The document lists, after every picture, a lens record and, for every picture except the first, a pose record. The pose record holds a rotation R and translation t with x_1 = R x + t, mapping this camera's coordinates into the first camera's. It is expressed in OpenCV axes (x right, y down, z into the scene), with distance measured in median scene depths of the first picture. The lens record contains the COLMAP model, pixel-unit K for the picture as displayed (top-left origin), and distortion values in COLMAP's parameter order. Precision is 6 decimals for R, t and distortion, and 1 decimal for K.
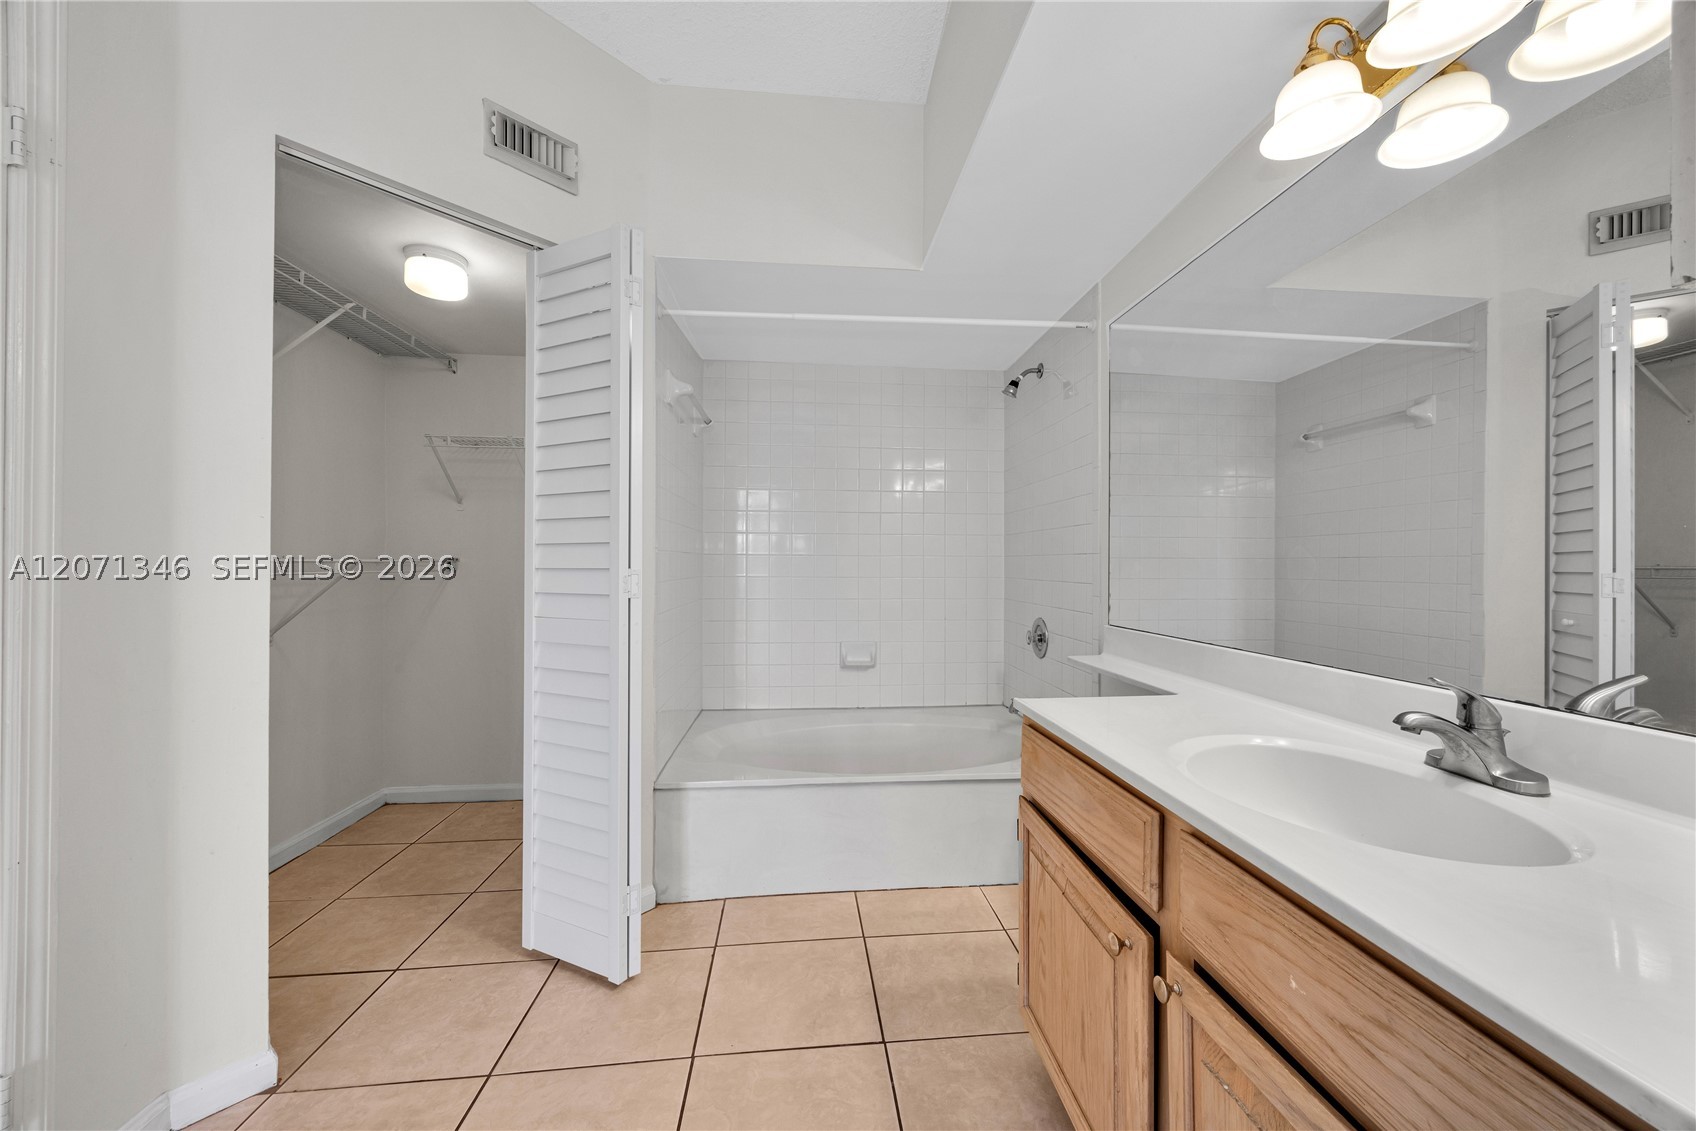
lens RADIAL K [[649.8, 0, 848.0], [0, 649.8, 565.5], [0, 0, 1]] dist [-0.002742, -0.000267]
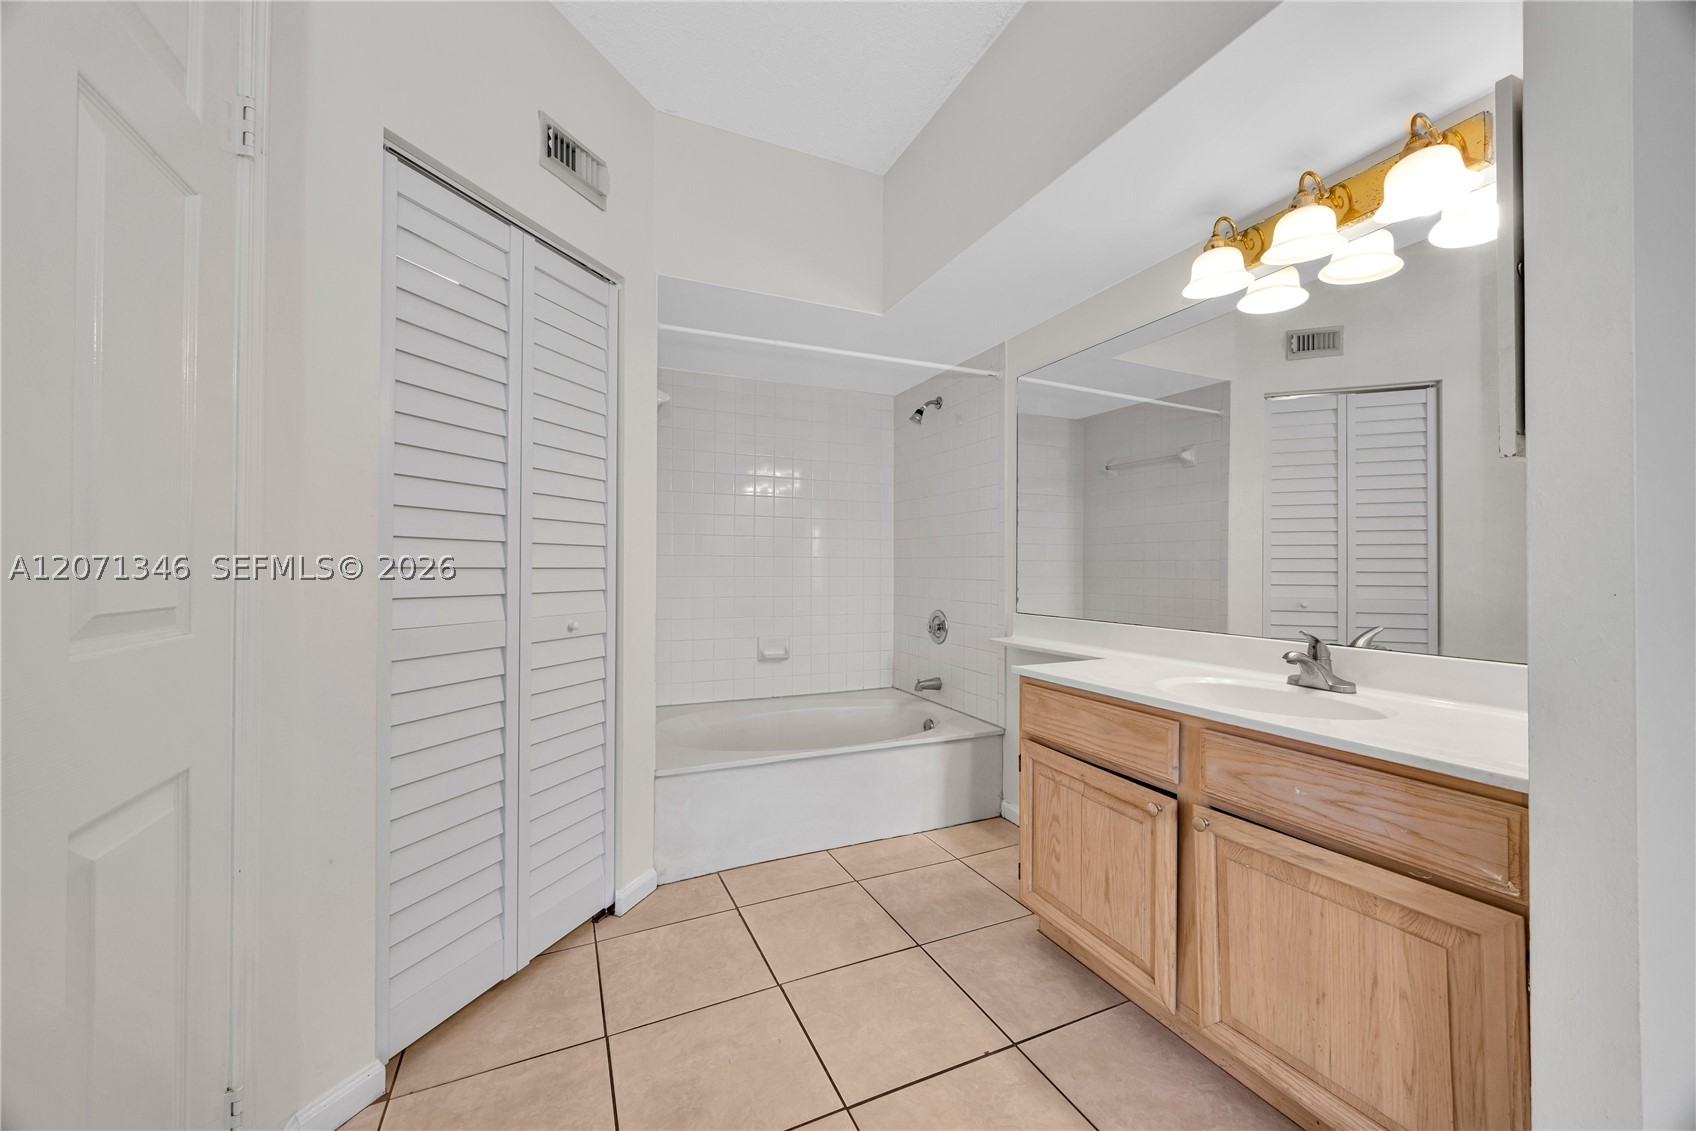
lens RADIAL K [[649.8, 0, 848.0], [0, 649.8, 565.5], [0, 0, 1]] dist [-0.002742, -0.000267]
pose [[0.945517, 0.001671, 0.325569, -0.354069], [-0.001243, 0.999998, -0.001524, 0.001195], [-0.325571, 0.001036, 0.945517, -0.105119]]
